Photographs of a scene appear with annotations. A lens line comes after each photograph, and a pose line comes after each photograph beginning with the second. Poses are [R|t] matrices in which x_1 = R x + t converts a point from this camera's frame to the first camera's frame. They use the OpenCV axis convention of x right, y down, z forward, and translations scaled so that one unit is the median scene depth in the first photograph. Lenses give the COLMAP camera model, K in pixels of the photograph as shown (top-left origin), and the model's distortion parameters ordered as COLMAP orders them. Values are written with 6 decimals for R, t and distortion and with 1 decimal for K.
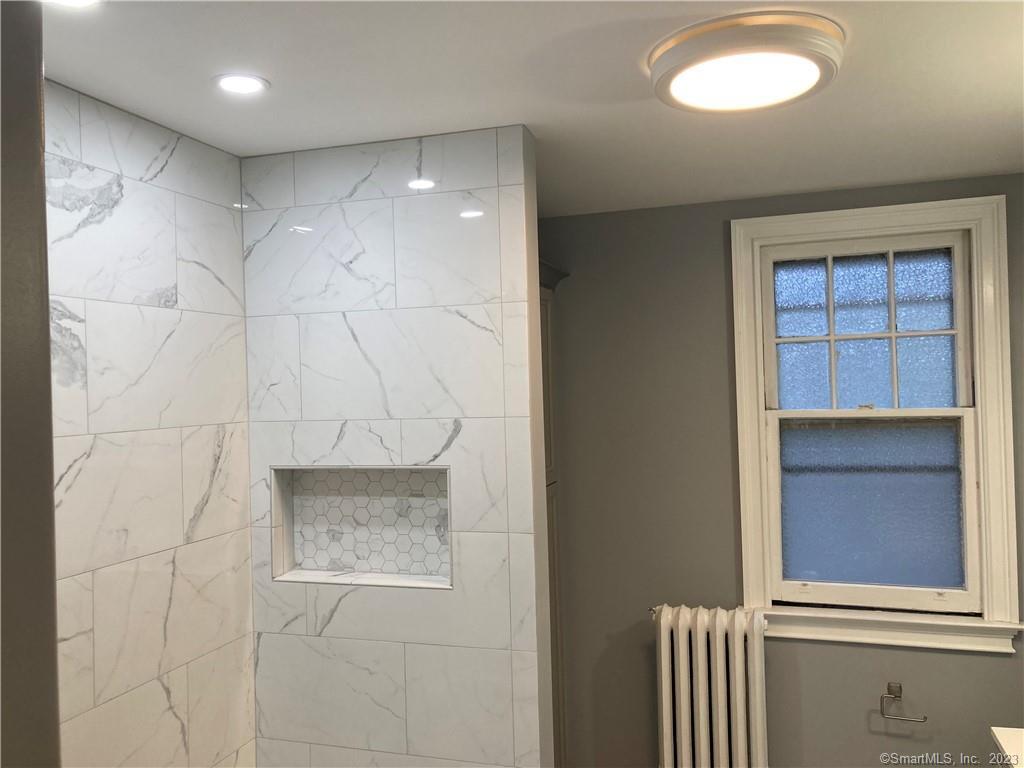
lens RADIAL K [[824.7, 0, 512.0], [0, 824.7, 384.0], [0, 0, 1]] dist [0.008247, 0.002729]
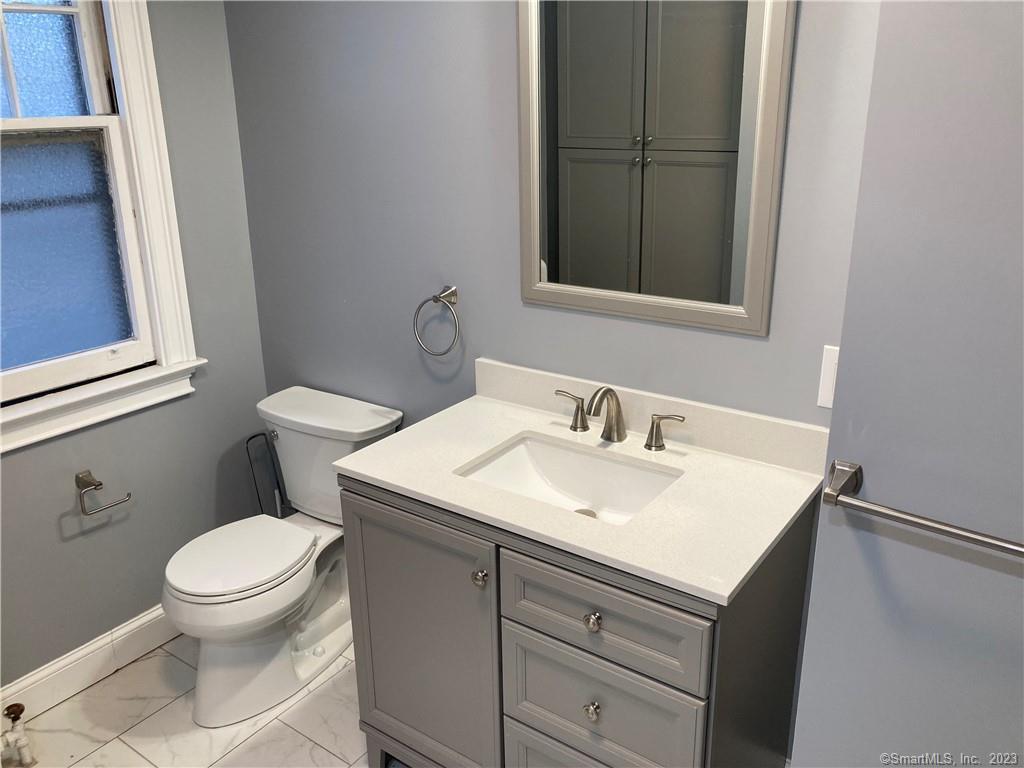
lens RADIAL K [[844.0, 0, 512.0], [0, 844.0, 384.0], [0, 0, 1]] dist [0.001303, -0.004183]
pose [[0.306688, -0.284631, 0.908255, -0.136351], [0.000318, 0.954271, 0.298944, 0.032147], [-0.951810, -0.091394, 0.292754, 0.367876]]
